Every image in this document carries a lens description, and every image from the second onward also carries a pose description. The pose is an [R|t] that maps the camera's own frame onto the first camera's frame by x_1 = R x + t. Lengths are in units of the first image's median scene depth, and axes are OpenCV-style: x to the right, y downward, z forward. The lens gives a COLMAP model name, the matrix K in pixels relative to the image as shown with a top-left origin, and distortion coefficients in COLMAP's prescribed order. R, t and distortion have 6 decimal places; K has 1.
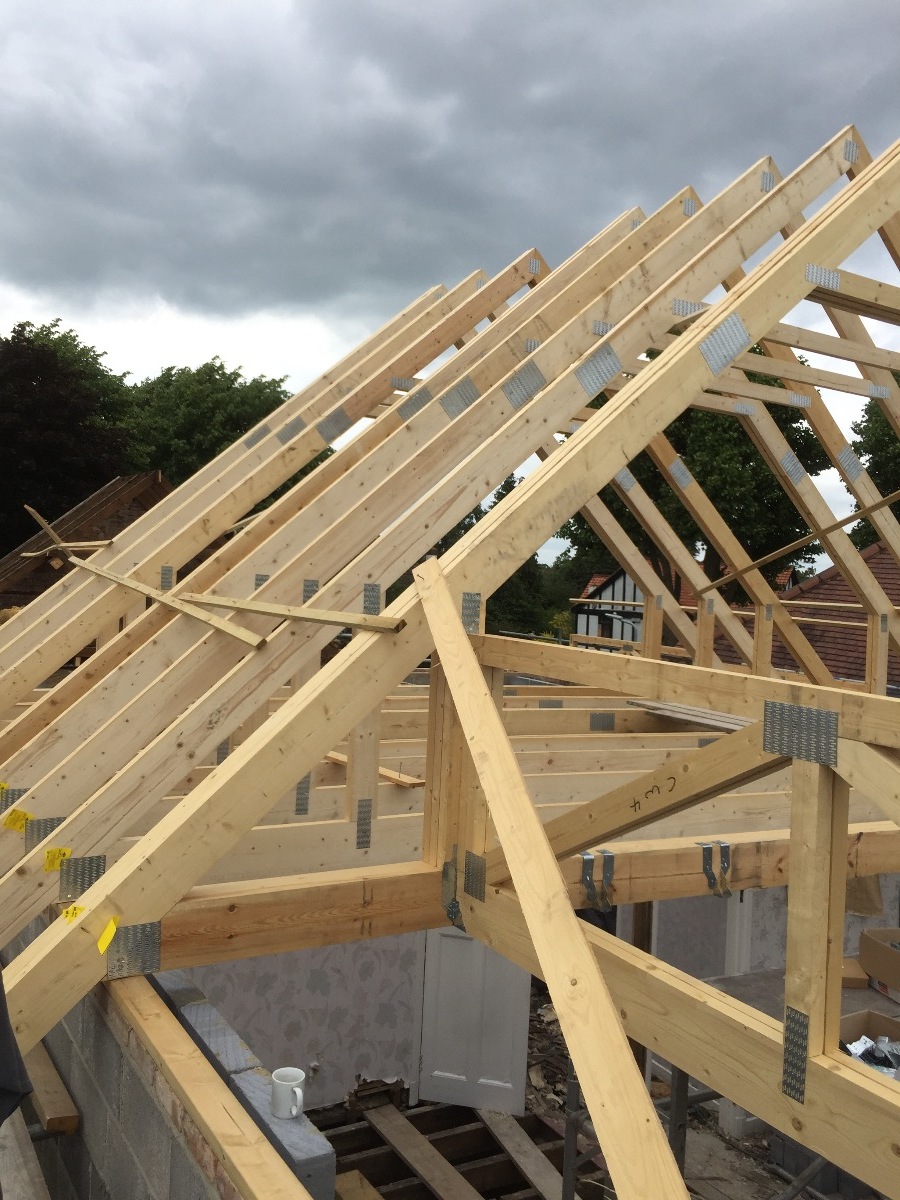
lens RADIAL K [[1042.7, 0, 450.0], [0, 1042.7, 600.0], [0, 0, 1]] dist [0.102327, -0.124220]
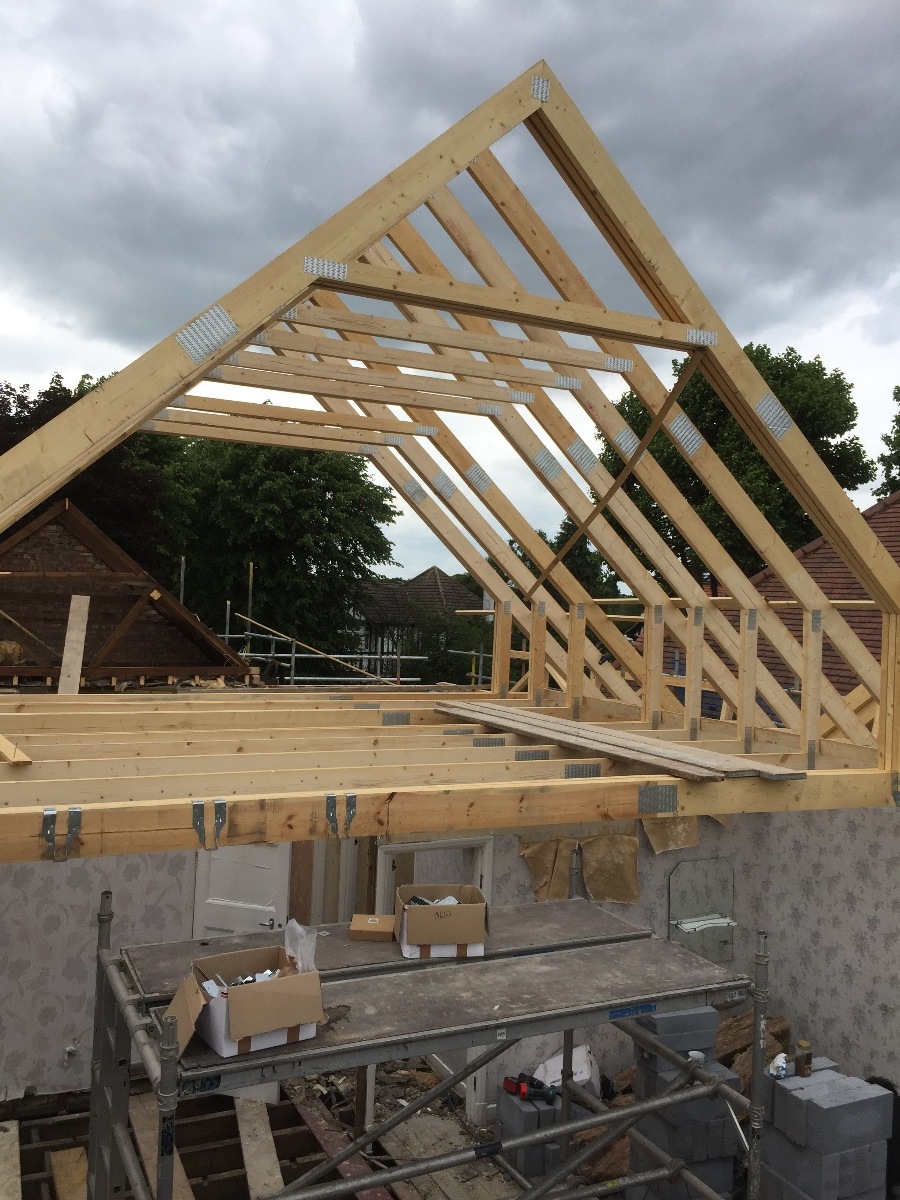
lens RADIAL K [[1022.0, 0, 450.0], [0, 1022.0, 600.0], [0, 0, 1]] dist [0.250481, -0.389247]
pose [[0.994194, -0.026219, -0.104355, 0.267156], [0.022688, 0.999134, -0.034881, 0.031583], [0.105179, 0.032311, 0.993928, -0.009531]]
